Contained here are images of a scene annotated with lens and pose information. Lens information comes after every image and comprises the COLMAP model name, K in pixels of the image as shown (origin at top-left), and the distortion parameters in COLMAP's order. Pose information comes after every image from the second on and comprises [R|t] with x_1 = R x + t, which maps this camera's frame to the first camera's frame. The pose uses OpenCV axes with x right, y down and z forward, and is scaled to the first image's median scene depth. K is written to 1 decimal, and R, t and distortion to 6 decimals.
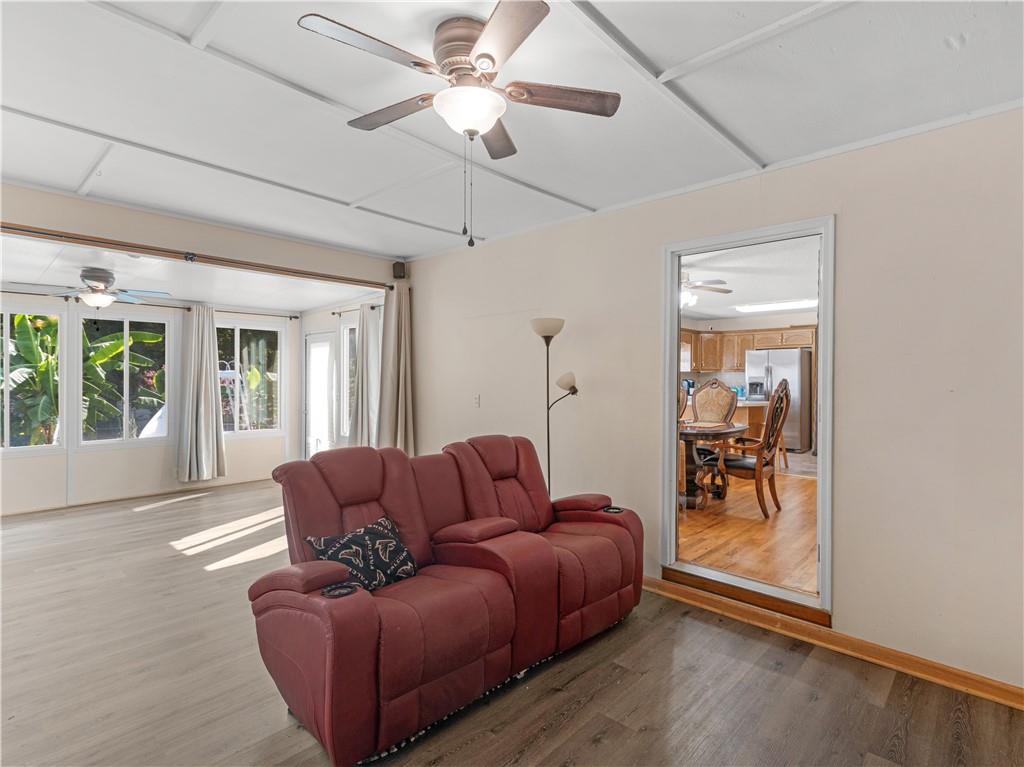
lens RADIAL K [[519.5, 0, 571.7], [0, 519.5, 383.2], [0, 0, 1]] dist [0.004115, 0.000106]
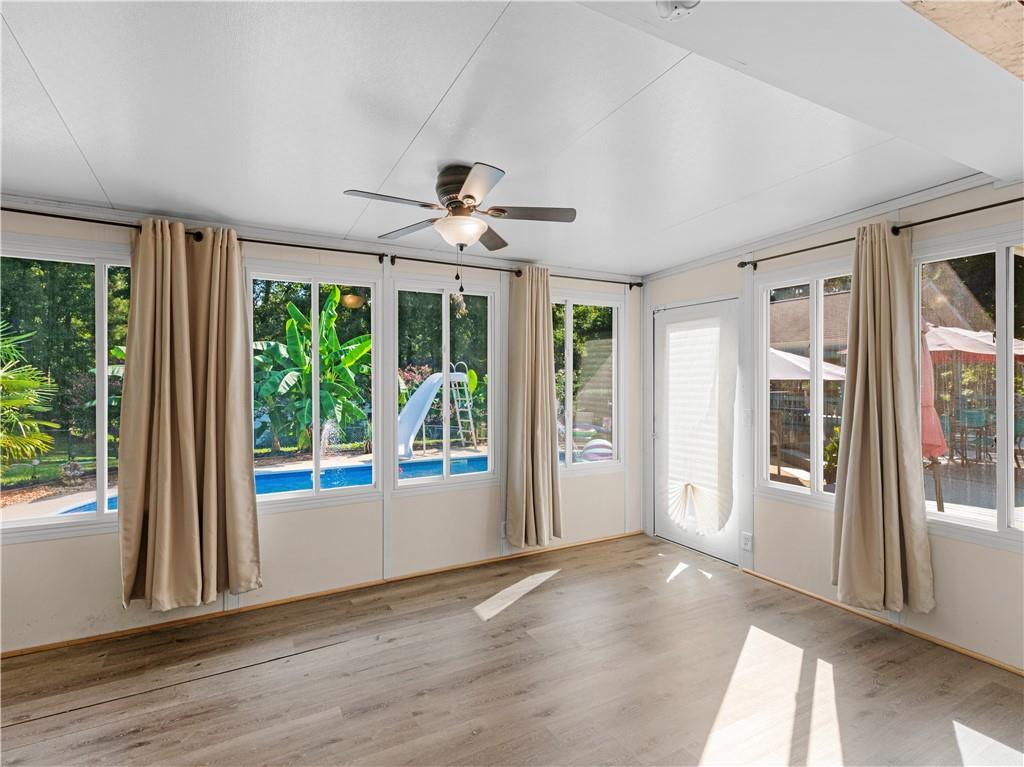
lens RADIAL K [[519.5, 0, 507.3], [0, 519.5, 378.1], [0, 0, 1]] dist [0.004115, 0.000106]
pose [[0.922970, -0.006172, -0.384822, -0.342940], [0.001886, 0.999932, -0.011515, -0.003869], [0.384867, 0.009902, 0.922919, 0.278086]]
